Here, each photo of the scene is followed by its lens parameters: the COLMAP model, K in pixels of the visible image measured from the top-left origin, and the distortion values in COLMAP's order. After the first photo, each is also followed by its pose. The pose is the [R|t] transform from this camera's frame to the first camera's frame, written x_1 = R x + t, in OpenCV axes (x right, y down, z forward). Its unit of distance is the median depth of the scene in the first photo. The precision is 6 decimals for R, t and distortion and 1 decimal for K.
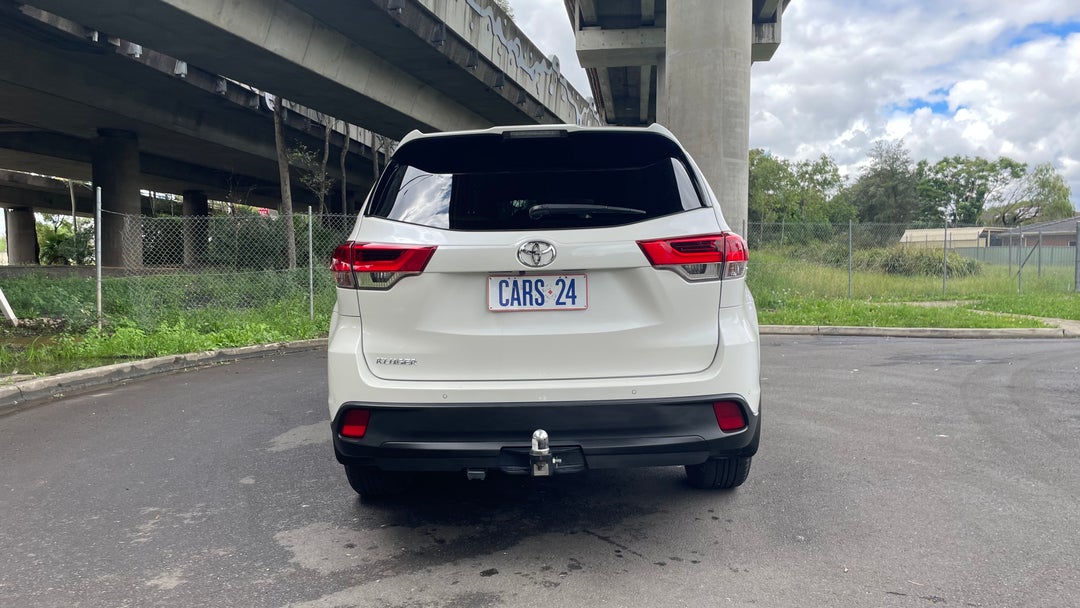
lens RADIAL K [[814.5, 0, 547.3], [0, 814.5, 302.1], [0, 0, 1]] dist [0.089194, -0.133990]
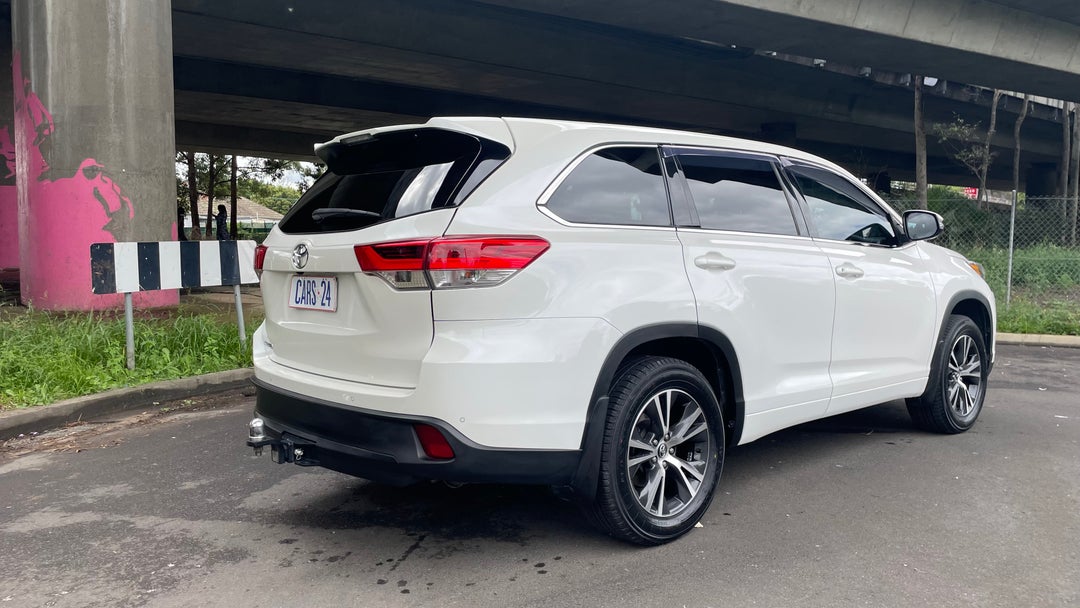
lens RADIAL K [[814.5, 0, 547.3], [0, 814.5, 302.1], [0, 0, 1]] dist [0.089194, -0.133990]
pose [[0.676361, 0.058267, -0.734262, 0.955553], [-0.041990, 0.998295, 0.040541, -0.054404], [0.735372, 0.003412, 0.677655, 0.490551]]
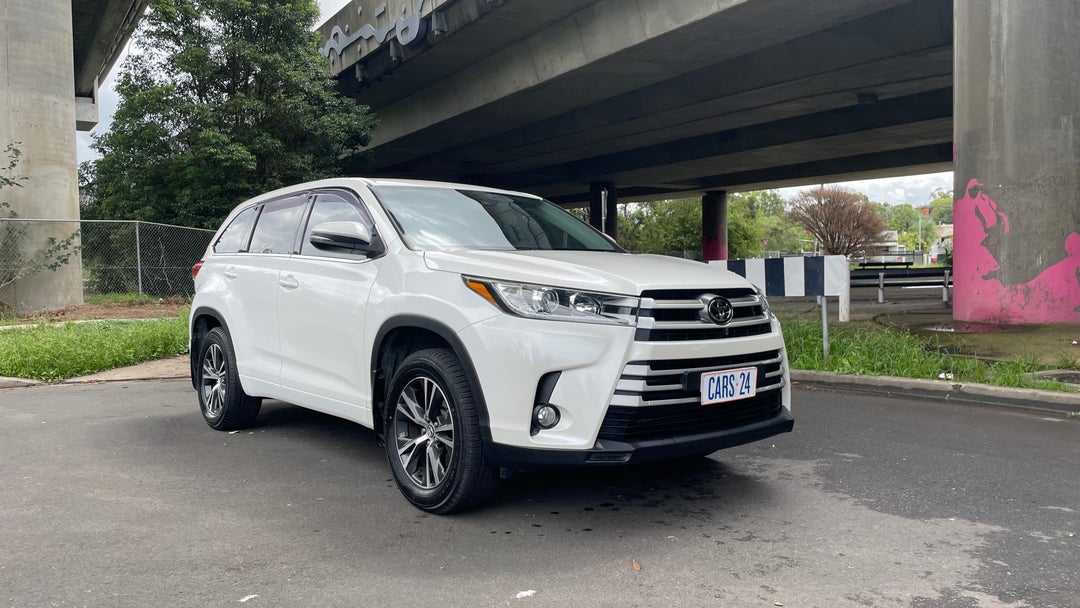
lens RADIAL K [[804.2, 0, 541.7], [0, 804.2, 300.8], [0, 0, 1]] dist [0.091475, -0.125613]
pose [[-0.758717, 0.041713, -0.650084, 0.946087], [-0.011822, 0.996902, 0.077765, -0.163132], [0.651313, 0.066687, -0.755873, 3.237158]]
